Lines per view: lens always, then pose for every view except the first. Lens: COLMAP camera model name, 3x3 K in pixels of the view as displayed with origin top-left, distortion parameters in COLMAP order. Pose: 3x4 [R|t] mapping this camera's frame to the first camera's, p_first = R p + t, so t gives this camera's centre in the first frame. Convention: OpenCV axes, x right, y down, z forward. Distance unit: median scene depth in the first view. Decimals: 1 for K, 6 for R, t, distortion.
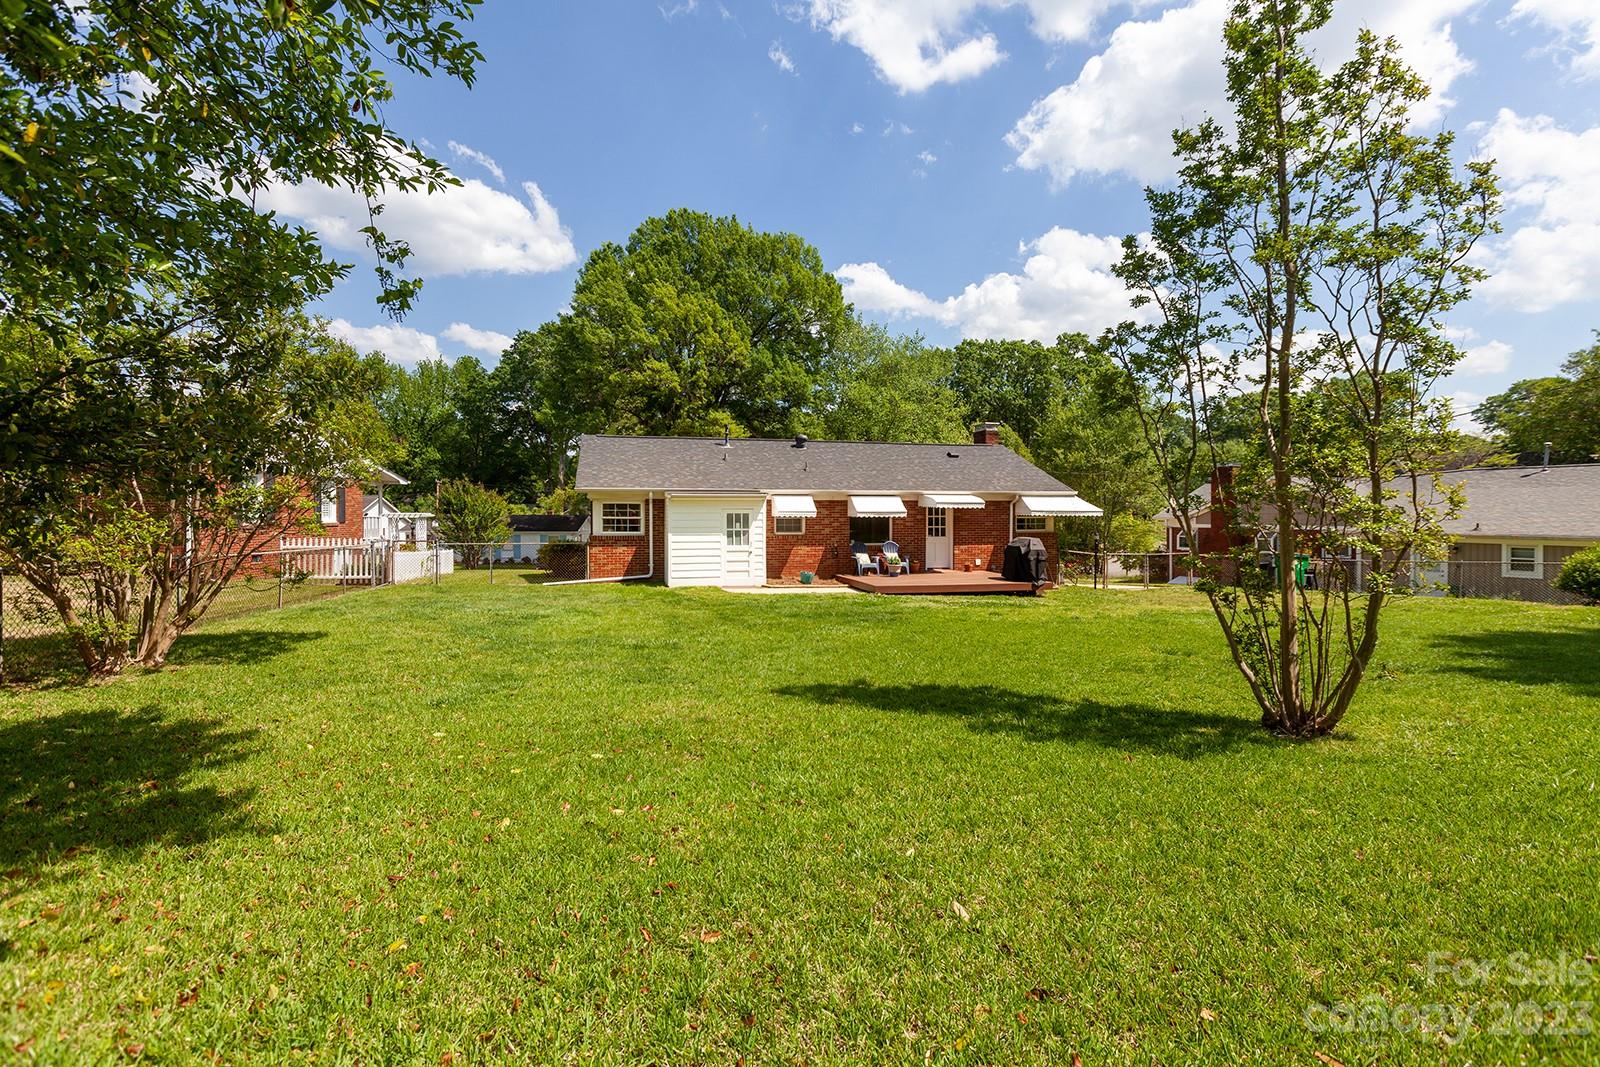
lens RADIAL K [[727.5, 0, 803.1], [0, 727.5, 534.7], [0, 0, 1]] dist [0.005575, -0.002738]
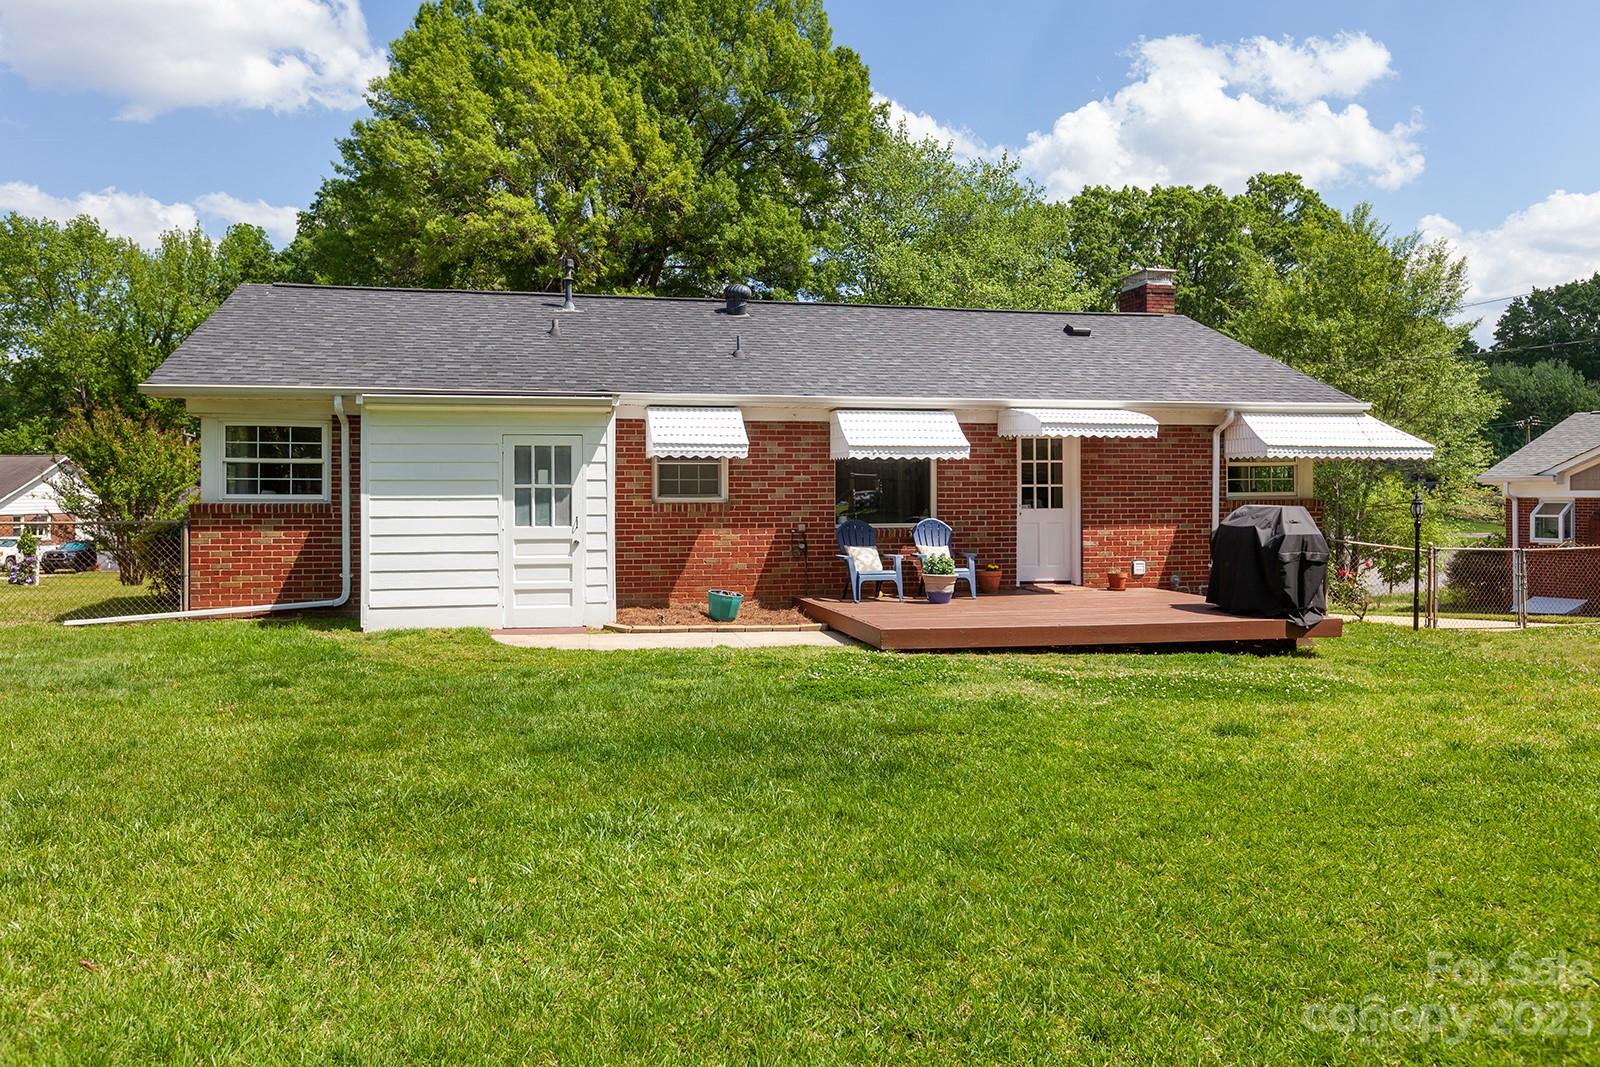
lens RADIAL K [[1215.6, 0, 797.9], [0, 1215.6, 531.0], [0, 0, 1]] dist [0.002037, -0.000662]
pose [[0.999889, -0.002137, -0.014763, 0.051616], [0.002203, 0.999988, 0.004435, 0.012801], [0.014753, -0.004467, 0.999881, 0.289439]]
